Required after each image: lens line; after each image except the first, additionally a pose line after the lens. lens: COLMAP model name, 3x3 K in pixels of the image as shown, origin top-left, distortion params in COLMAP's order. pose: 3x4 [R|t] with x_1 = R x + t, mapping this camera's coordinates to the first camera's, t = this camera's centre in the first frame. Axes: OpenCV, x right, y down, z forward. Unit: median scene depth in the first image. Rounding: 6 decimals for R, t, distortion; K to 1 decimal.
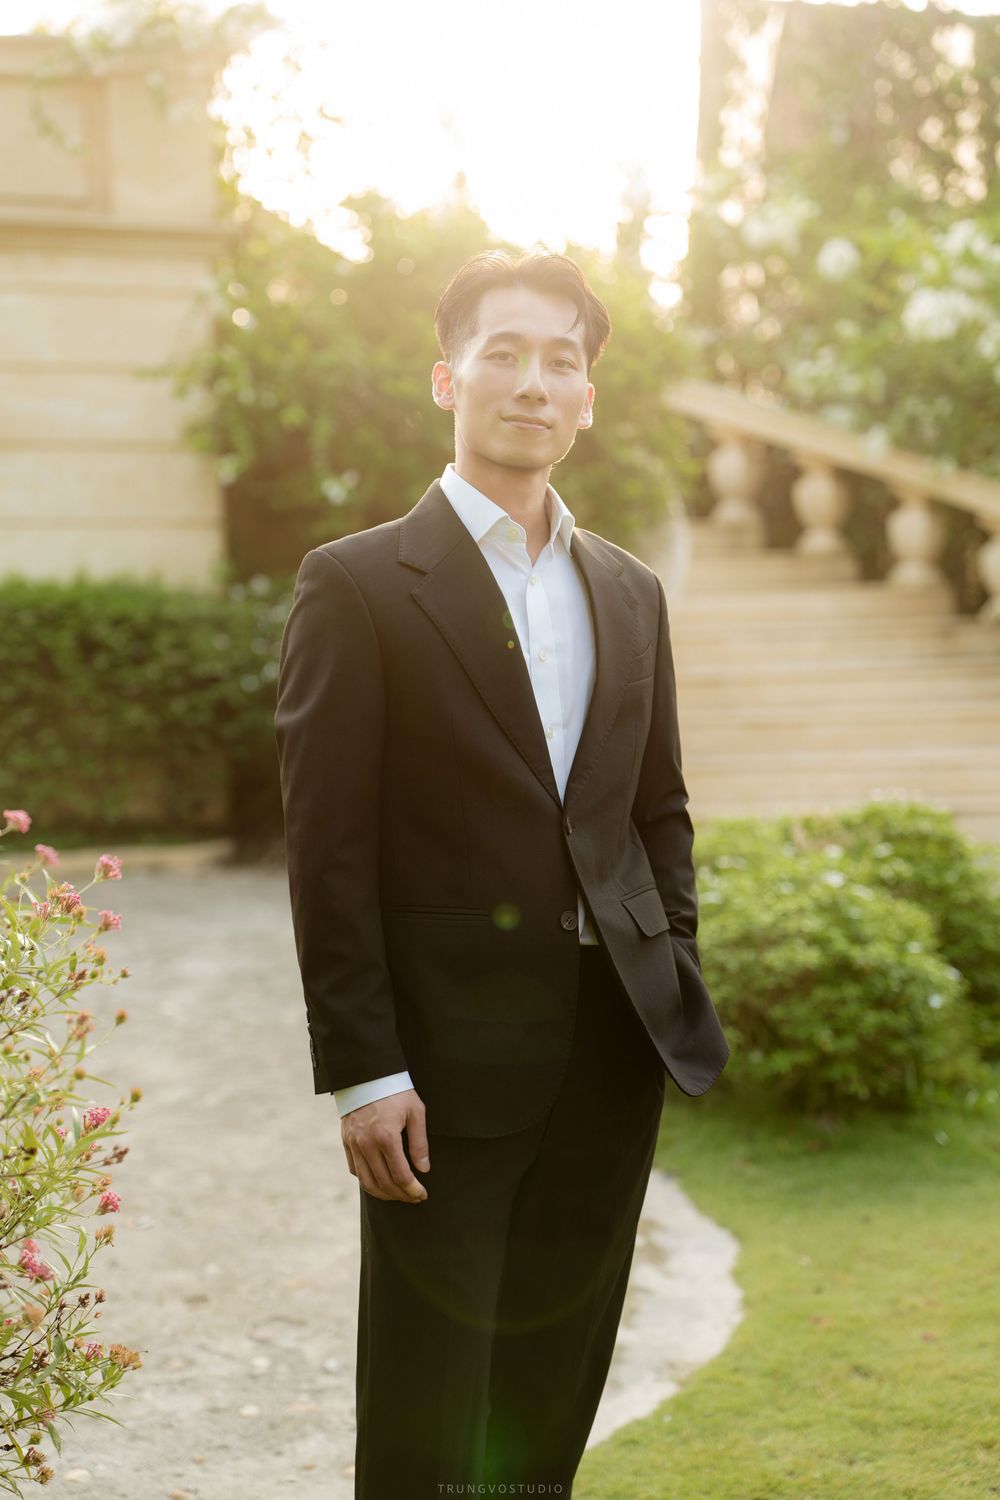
lens RADIAL K [[2334.5, 0, 500.0], [0, 2334.5, 750.0], [0, 0, 1]] dist [0.508443, -1.791930]
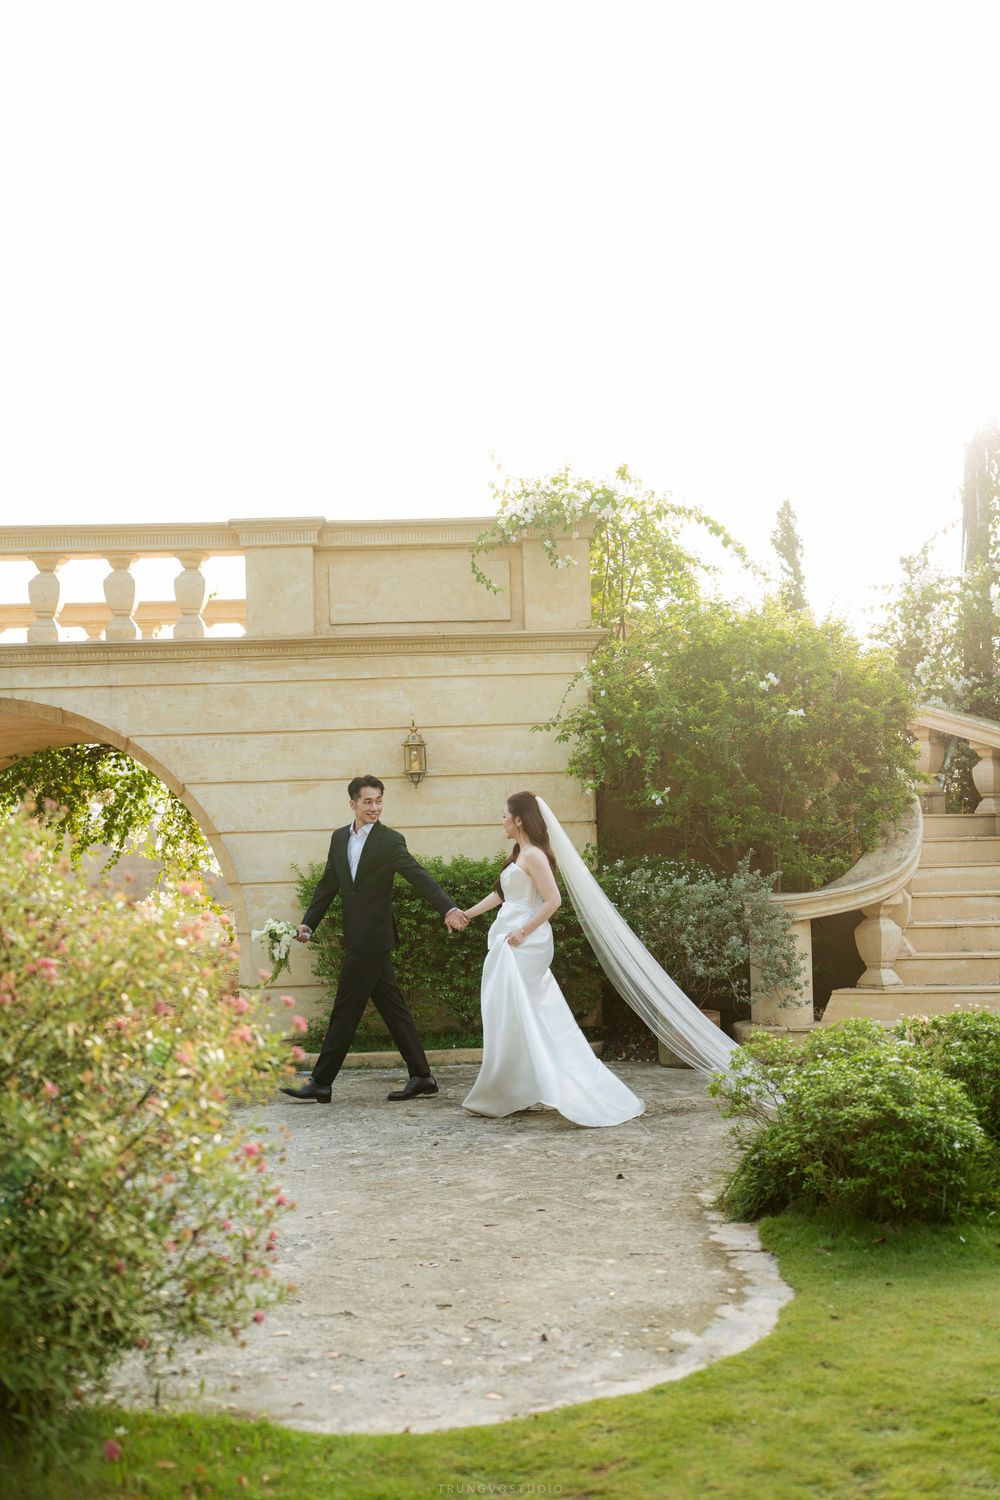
lens RADIAL K [[1857.4, 0, 500.0], [0, 1857.4, 750.0], [0, 0, 1]] dist [0.204395, -0.276094]
pose [[0.967042, -0.029437, -0.252909, 0.125097], [-0.002308, 0.992240, -0.124314, 0.004396], [0.254606, 0.120801, 0.959470, -0.145416]]
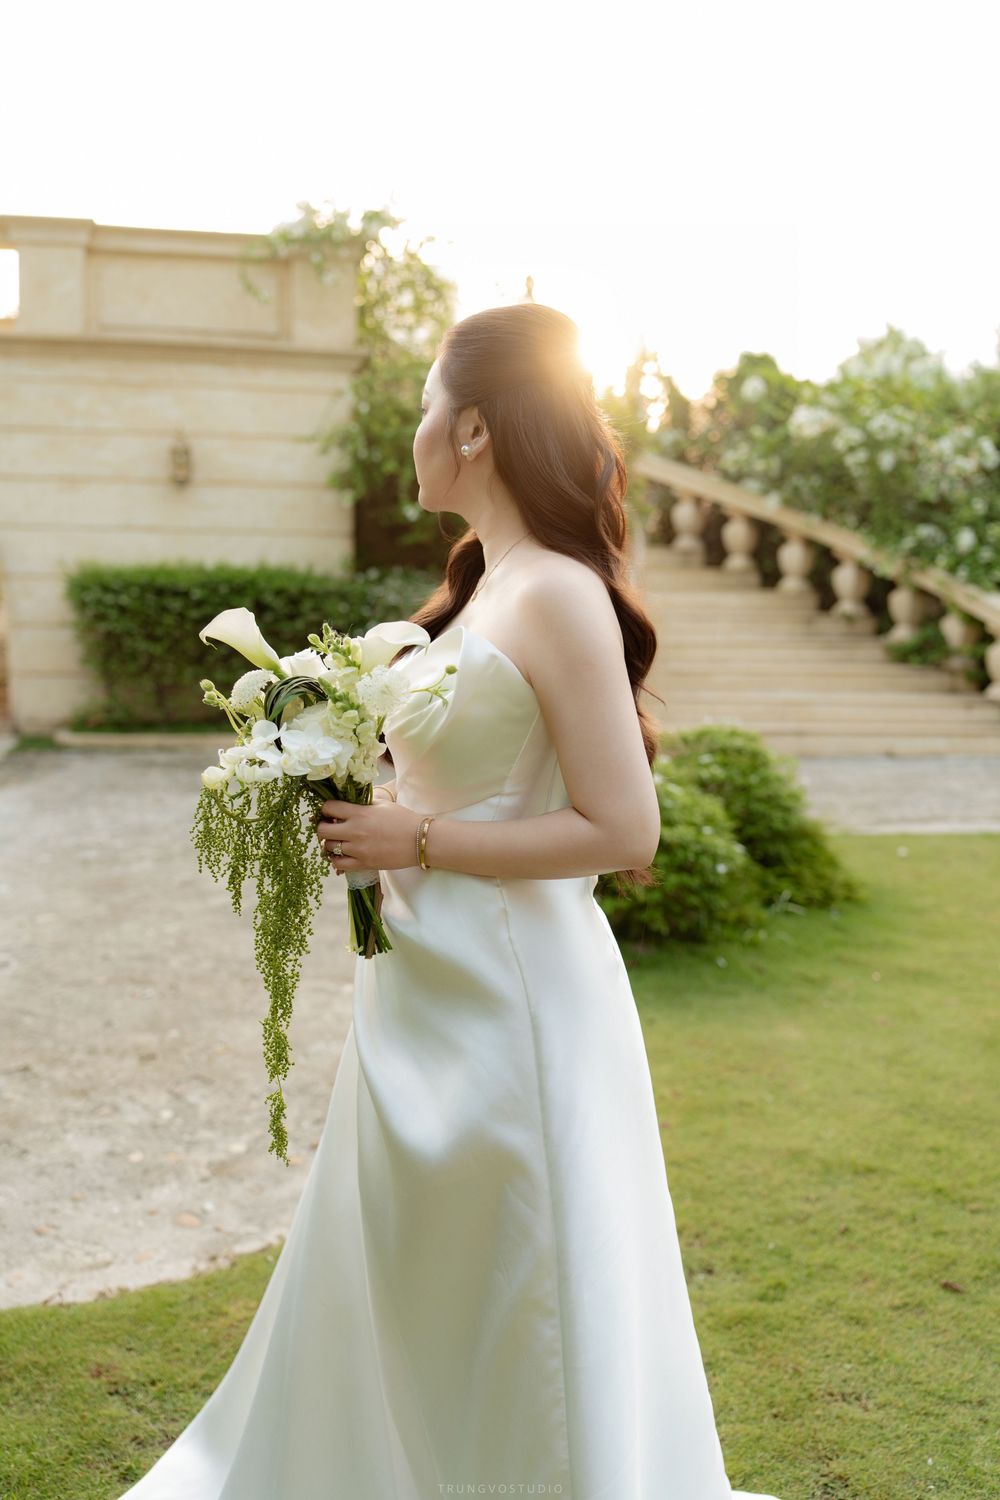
lens RADIAL K [[1271.5, 0, 500.0], [0, 1271.5, 750.0], [0, 0, 1]] dist [0.001806, -0.004098]
pose [[0.995489, 0.045061, -0.083490, 0.064807], [-0.040769, 0.997792, 0.052422, 0.001200], [0.085668, -0.048782, 0.995129, 0.141836]]
